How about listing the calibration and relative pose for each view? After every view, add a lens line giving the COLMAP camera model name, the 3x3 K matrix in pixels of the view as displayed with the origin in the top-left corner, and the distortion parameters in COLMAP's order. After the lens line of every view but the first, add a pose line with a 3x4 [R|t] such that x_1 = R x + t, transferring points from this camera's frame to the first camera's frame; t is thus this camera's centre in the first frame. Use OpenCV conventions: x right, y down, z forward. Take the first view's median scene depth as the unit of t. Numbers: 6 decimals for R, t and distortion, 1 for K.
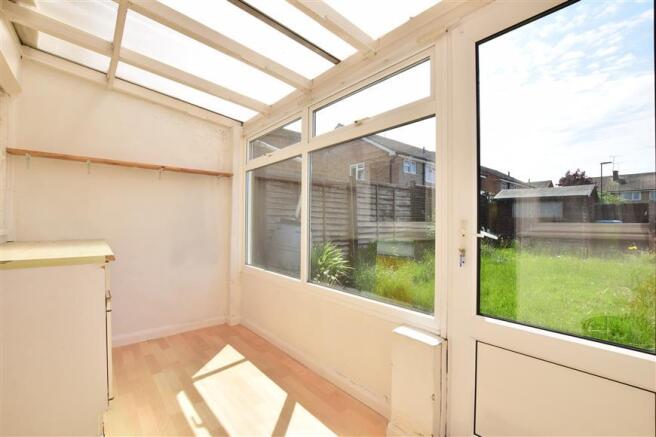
lens RADIAL K [[293.7, 0, 328.1], [0, 293.7, 216.2], [0, 0, 1]] dist [-0.020566, -0.000744]
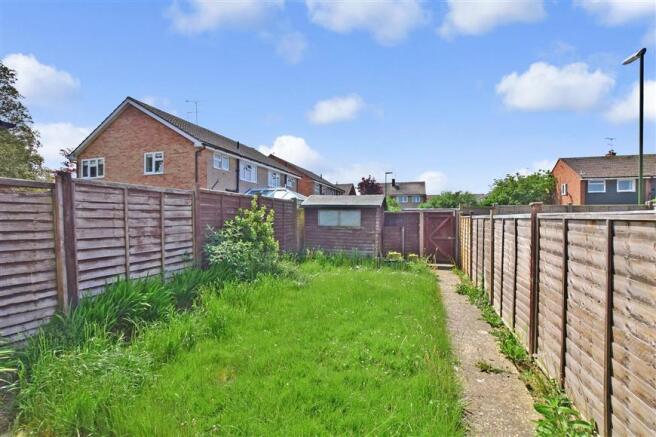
lens RADIAL K [[293.7, 0, 327.8], [0, 293.7, 217.9], [0, 0, 1]] dist [-0.020566, -0.000744]
pose [[0.841237, -0.009056, 0.540590, 0.163993], [-0.003334, 0.999754, 0.021936, -0.048916], [-0.540656, -0.020255, 0.841000, 0.205237]]
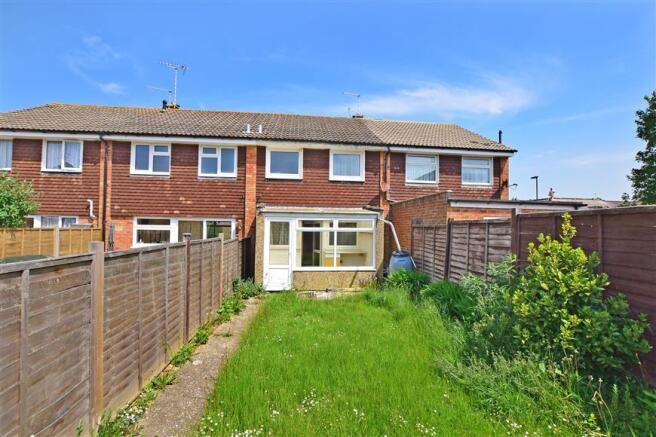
lens RADIAL K [[293.7, 0, 328.9], [0, 293.7, 221.1], [0, 0, 1]] dist [-0.020566, -0.000744]
pose [[-0.556323, -0.033598, -0.830286, 0.968010], [-0.002475, 0.999245, -0.038777, -0.064429], [0.830962, -0.019518, -0.555986, 0.958573]]
